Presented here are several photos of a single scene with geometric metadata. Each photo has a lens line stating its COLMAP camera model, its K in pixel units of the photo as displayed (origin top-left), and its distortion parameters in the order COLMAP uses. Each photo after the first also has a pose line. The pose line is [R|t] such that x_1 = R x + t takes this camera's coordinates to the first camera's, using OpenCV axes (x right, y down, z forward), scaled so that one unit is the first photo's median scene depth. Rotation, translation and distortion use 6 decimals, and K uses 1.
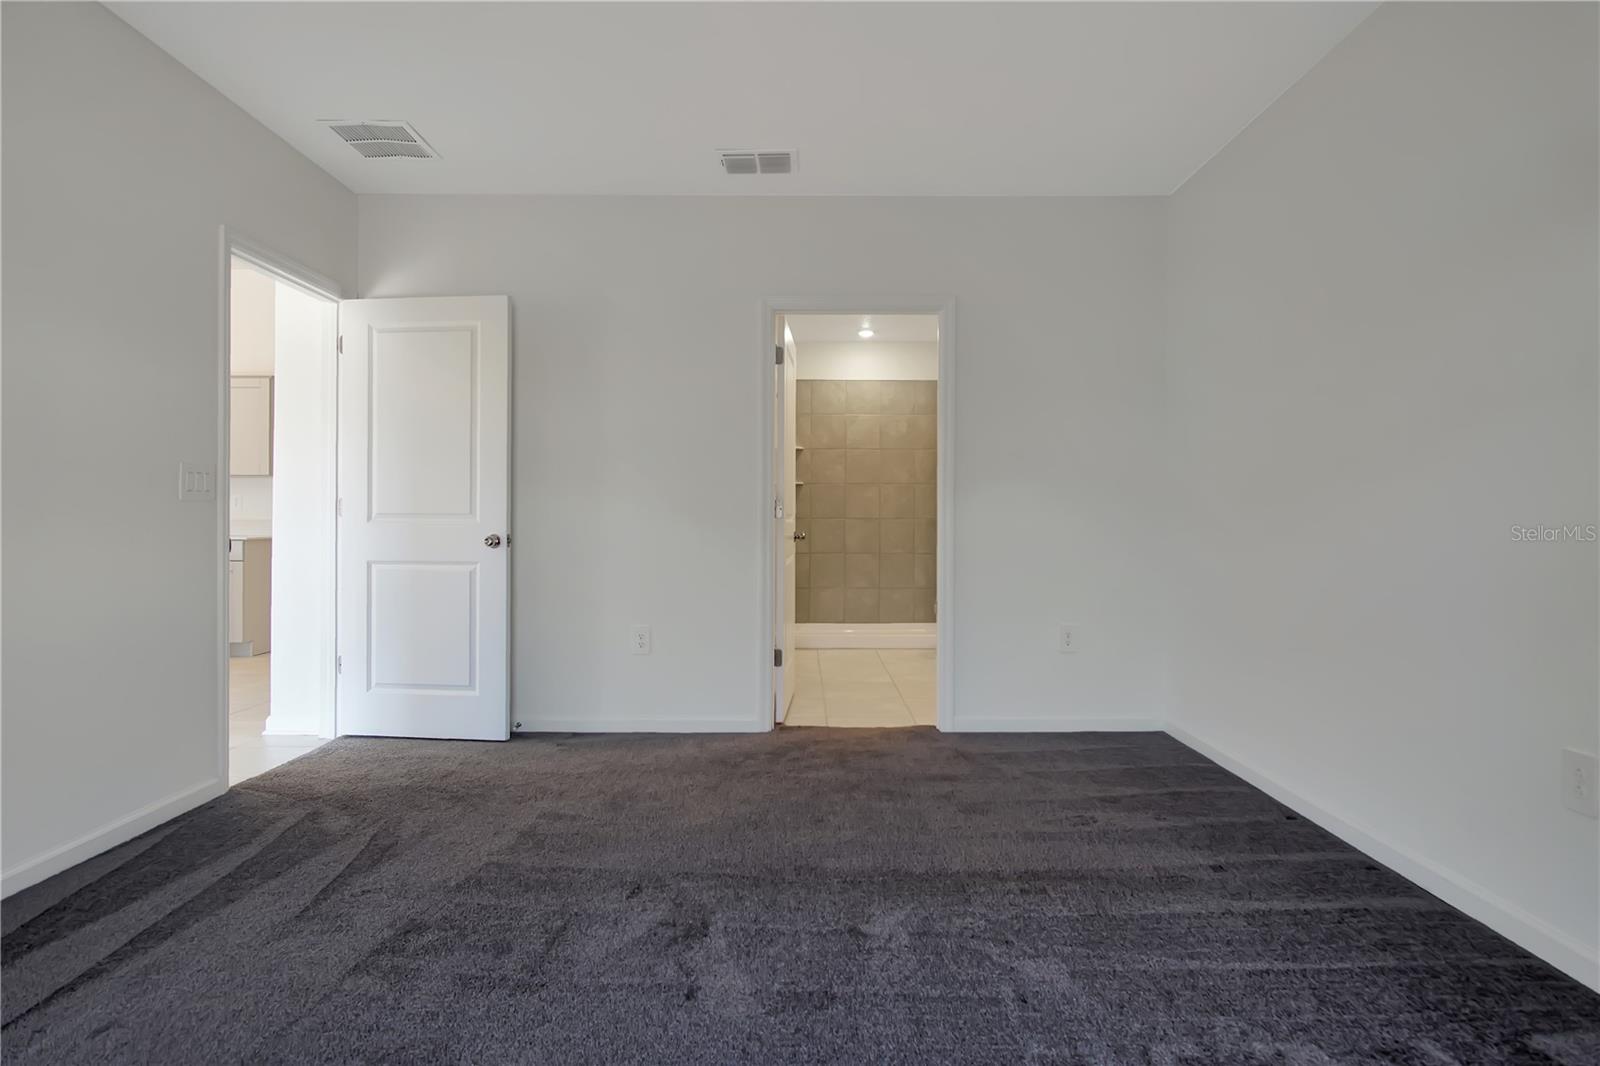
lens RADIAL K [[866.3, 0, 795.5], [0, 866.3, 517.2], [0, 0, 1]] dist [-0.007591, -0.000277]
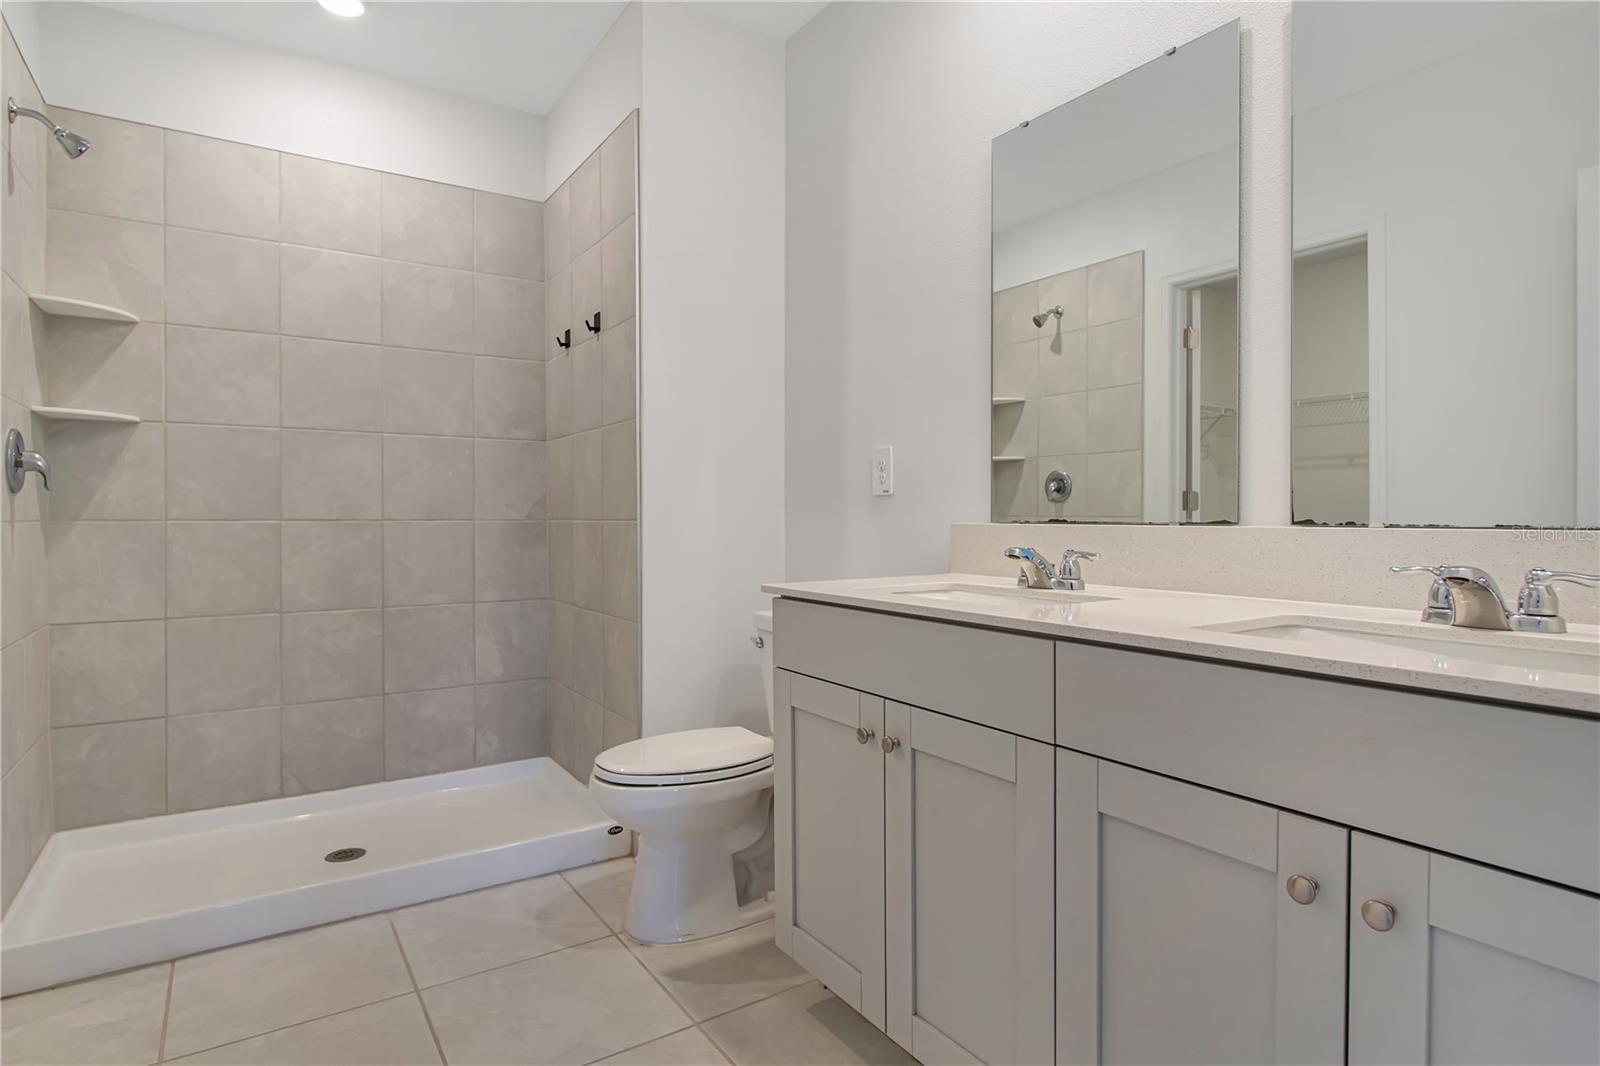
lens RADIAL K [[866.3, 0, 821.6], [0, 866.3, 528.3], [0, 0, 1]] dist [-0.007591, -0.000277]
pose [[0.831731, -0.009633, 0.555096, 0.090034], [0.000340, 0.999858, 0.016842, -0.002423], [-0.555179, -0.013820, 0.831616, 1.118875]]
